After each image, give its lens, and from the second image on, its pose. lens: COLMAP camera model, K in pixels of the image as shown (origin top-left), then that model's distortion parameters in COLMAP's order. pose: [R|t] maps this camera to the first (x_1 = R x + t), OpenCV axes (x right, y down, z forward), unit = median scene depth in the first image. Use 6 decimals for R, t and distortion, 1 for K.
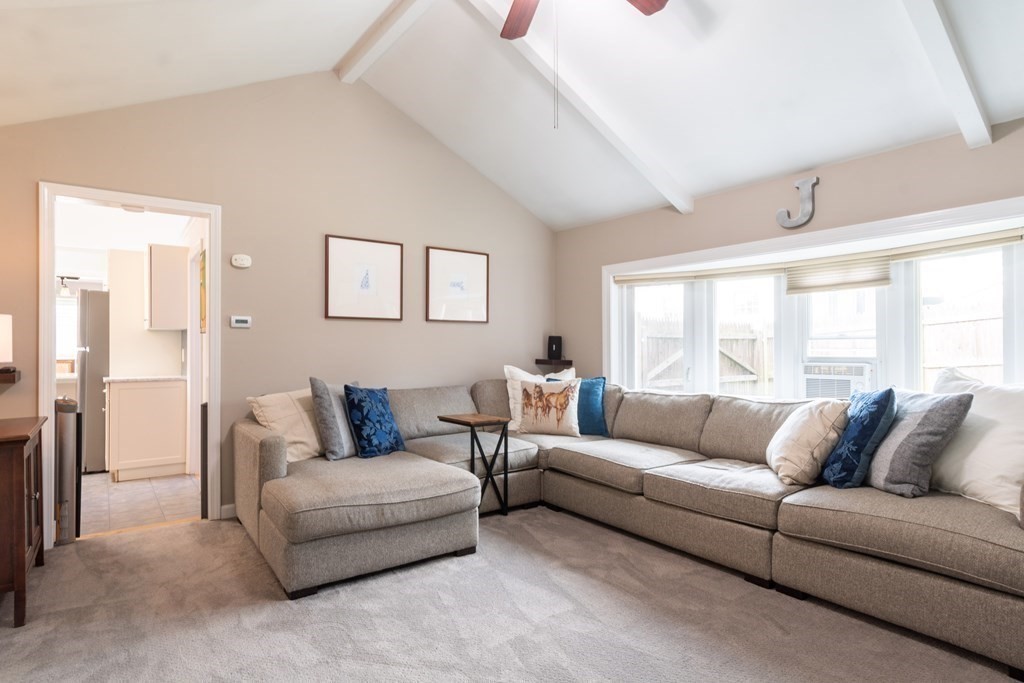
lens RADIAL K [[544.6, 0, 504.5], [0, 544.6, 361.4], [0, 0, 1]] dist [0.000848, -0.006704]
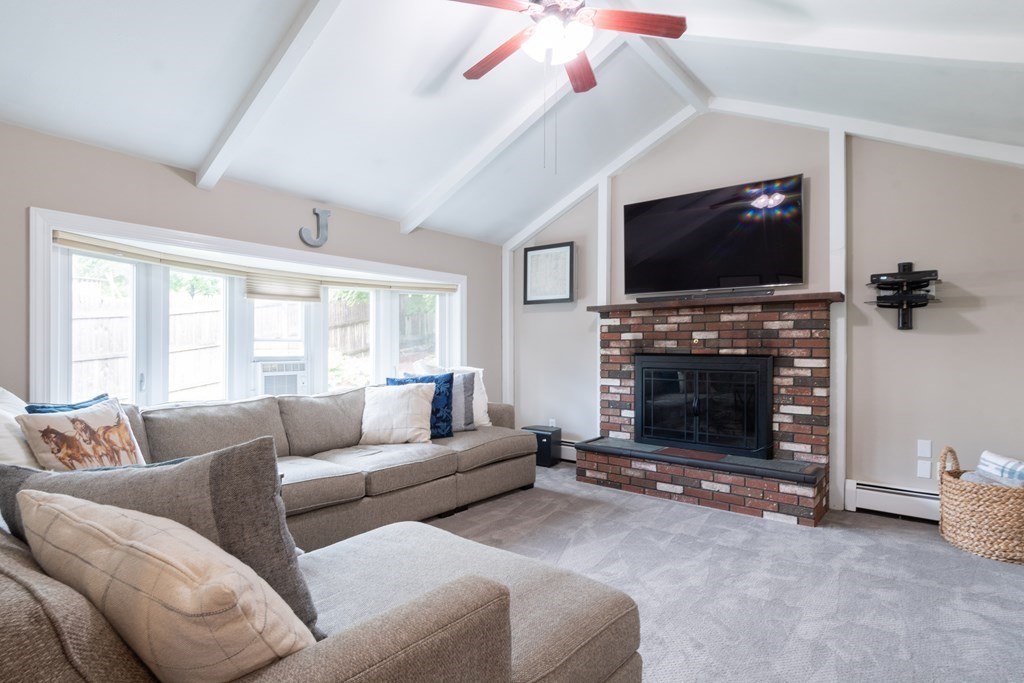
lens RADIAL K [[544.6, 0, 511.4], [0, 544.6, 340.4], [0, 0, 1]] dist [0.000848, -0.006704]
pose [[-0.285095, 0.011009, 0.958436, -0.668507], [0.010475, 0.999910, -0.008370, -0.027583], [-0.958442, 0.007654, -0.285185, 0.860889]]
